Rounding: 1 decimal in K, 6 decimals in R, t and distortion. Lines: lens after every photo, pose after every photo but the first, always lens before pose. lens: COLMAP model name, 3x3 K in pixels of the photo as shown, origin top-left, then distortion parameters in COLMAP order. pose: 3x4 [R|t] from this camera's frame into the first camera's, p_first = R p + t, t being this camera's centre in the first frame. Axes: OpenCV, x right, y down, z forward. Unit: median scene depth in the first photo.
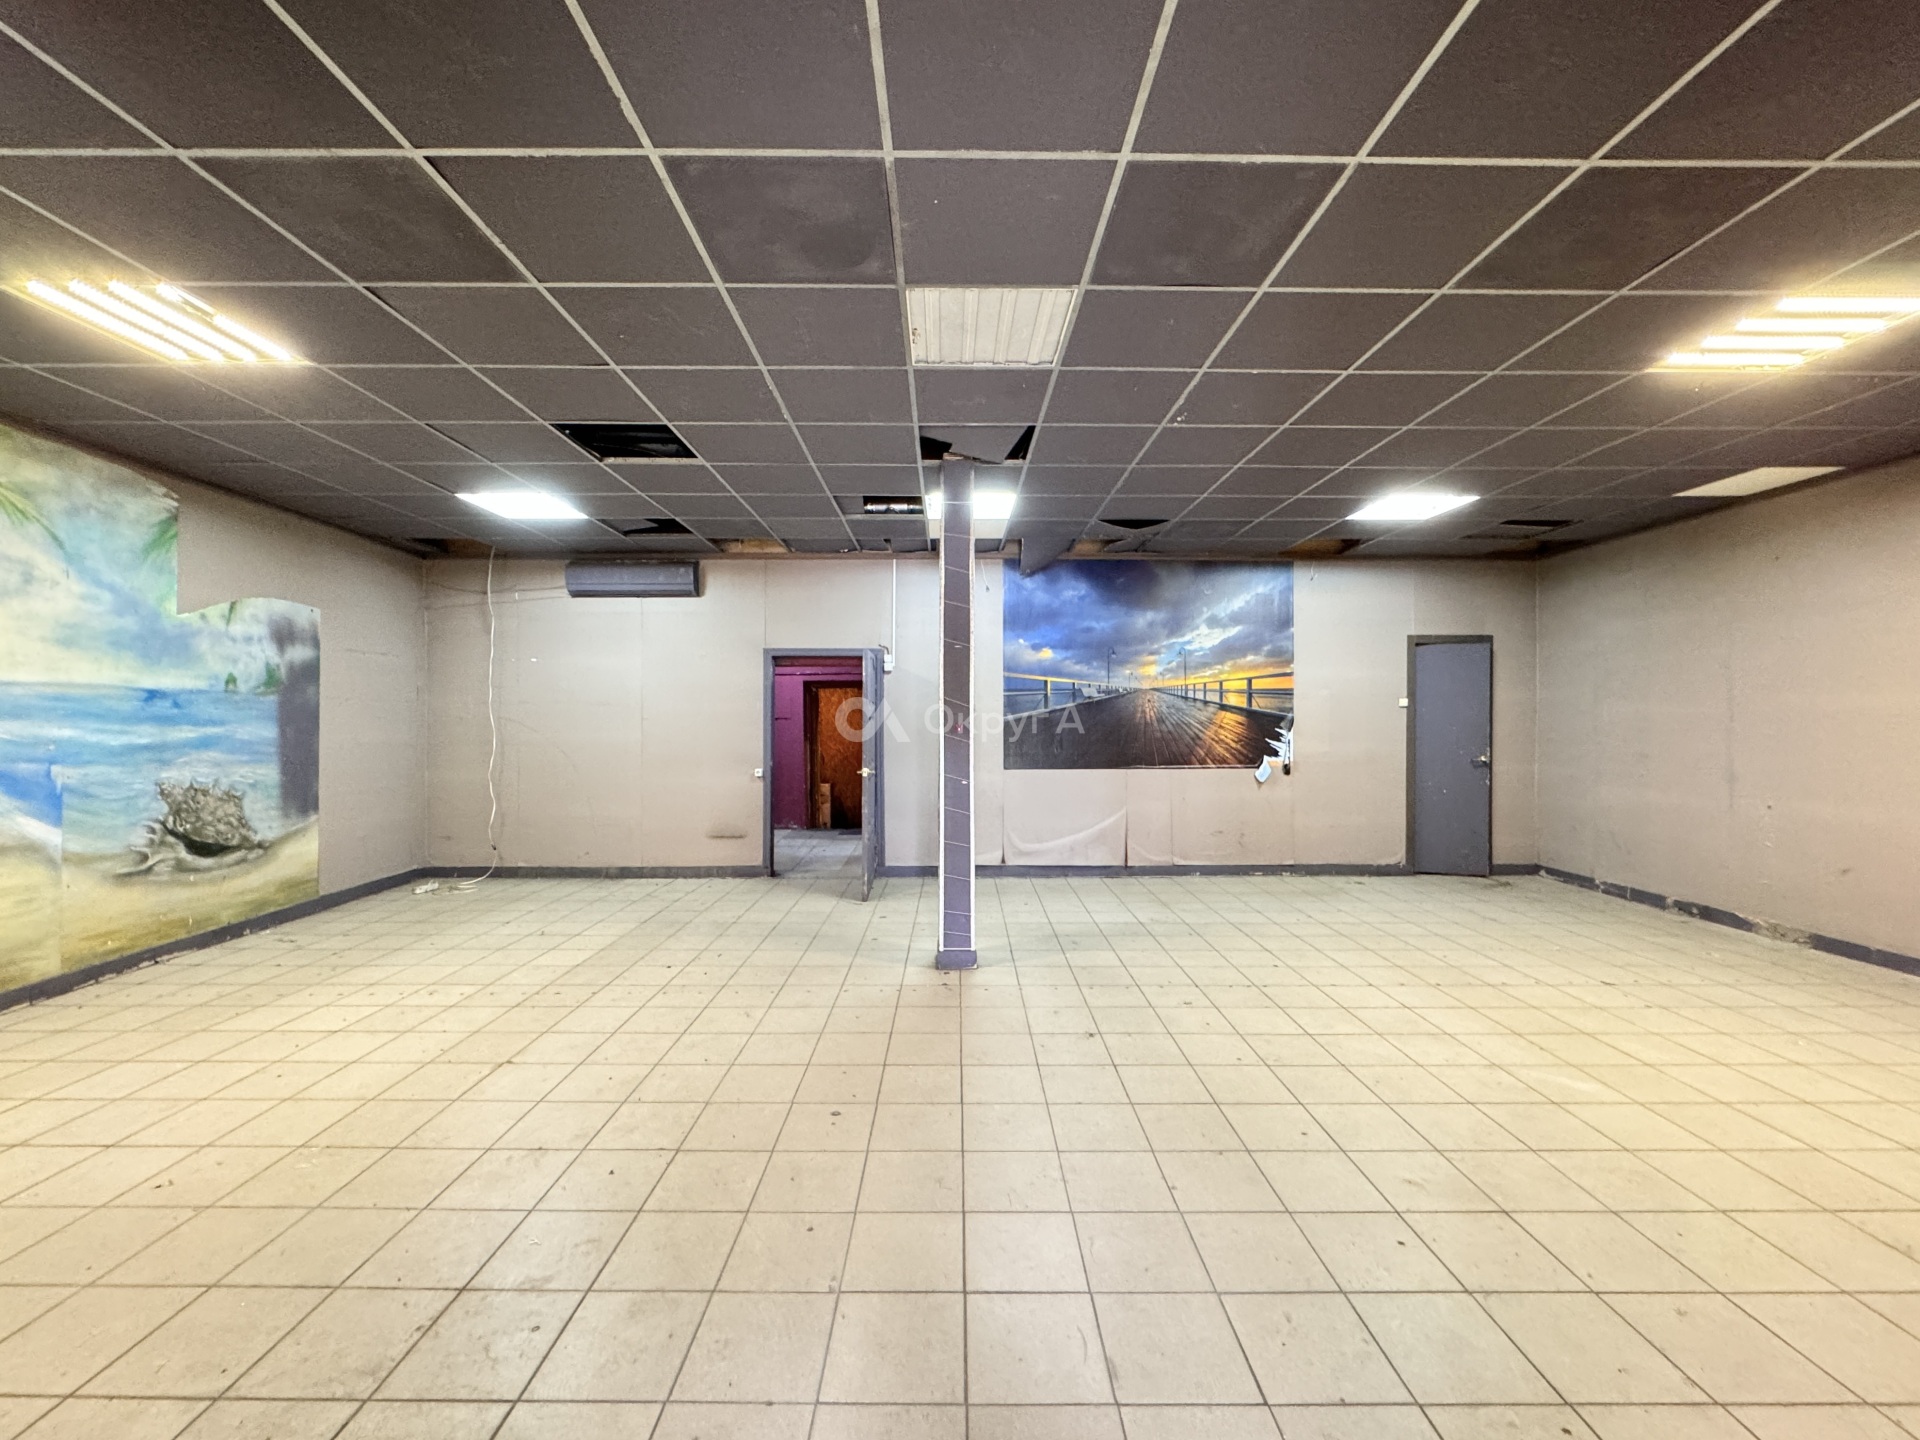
lens RADIAL K [[776.5, 0, 953.0], [0, 776.5, 724.3], [0, 0, 1]] dist [-0.000707, -0.000019]
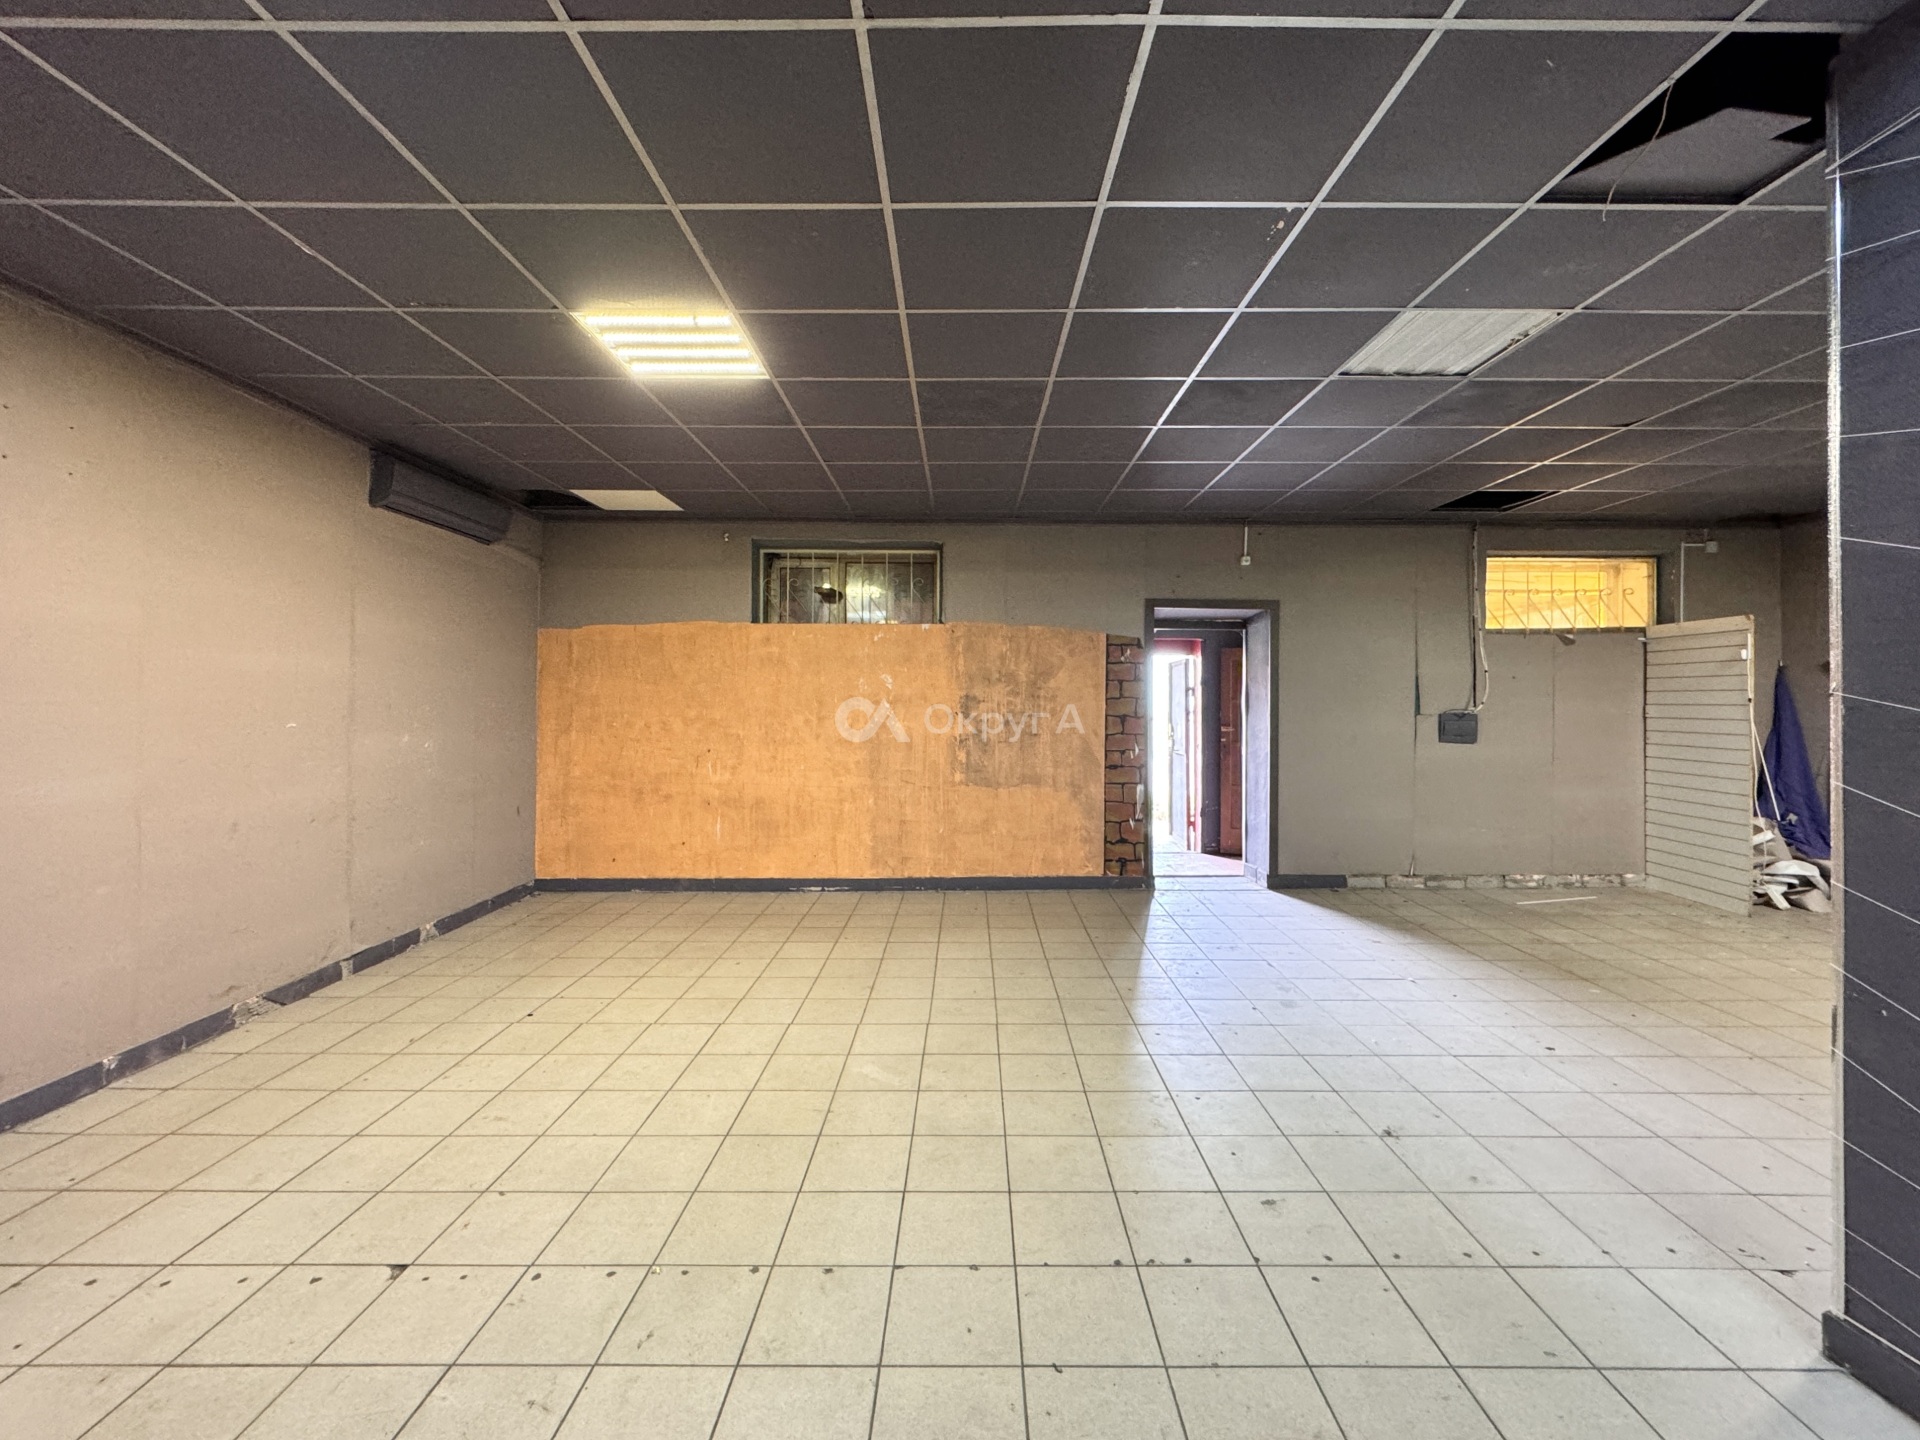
lens RADIAL K [[798.6, 0, 968.4], [0, 798.6, 697.3], [0, 0, 1]] dist [-0.002075, -0.000094]
pose [[-0.999996, -0.000070, -0.002902, 0.386789], [-0.000071, 1.000000, 0.000367, -0.015379], [0.002902, 0.000367, -0.999996, 1.166940]]
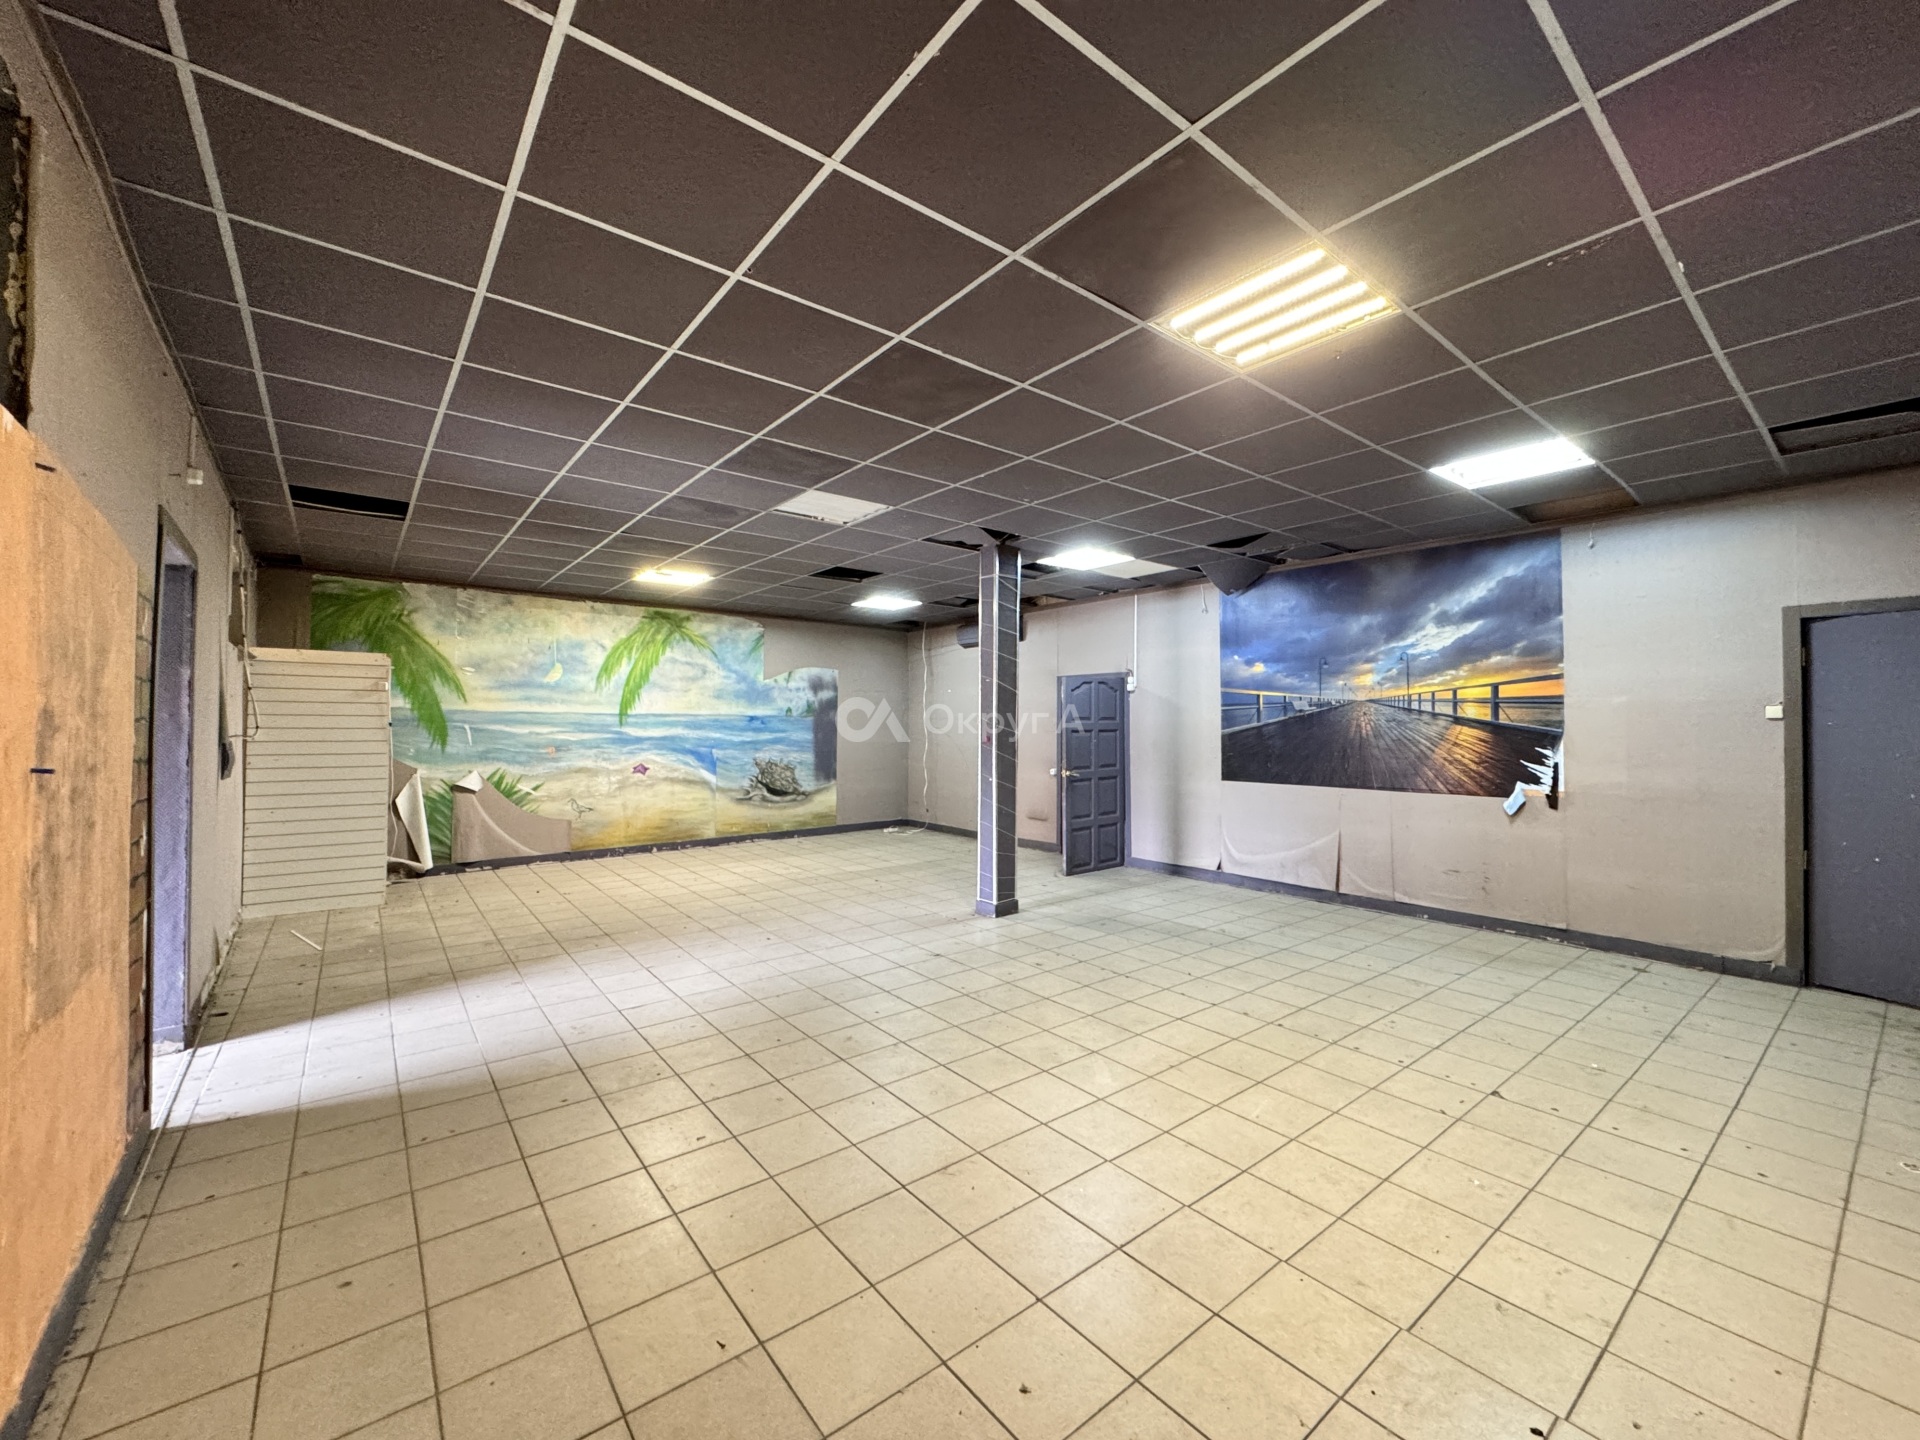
lens RADIAL K [[768.5, 0, 955.0], [0, 768.5, 714.8], [0, 0, 1]] dist [-0.003490, -0.000020]
pose [[0.617407, -0.008769, -0.786595, 0.866813], [-0.008005, 0.999816, -0.017429, -0.012450], [0.786603, 0.017057, 0.617223, 0.095135]]
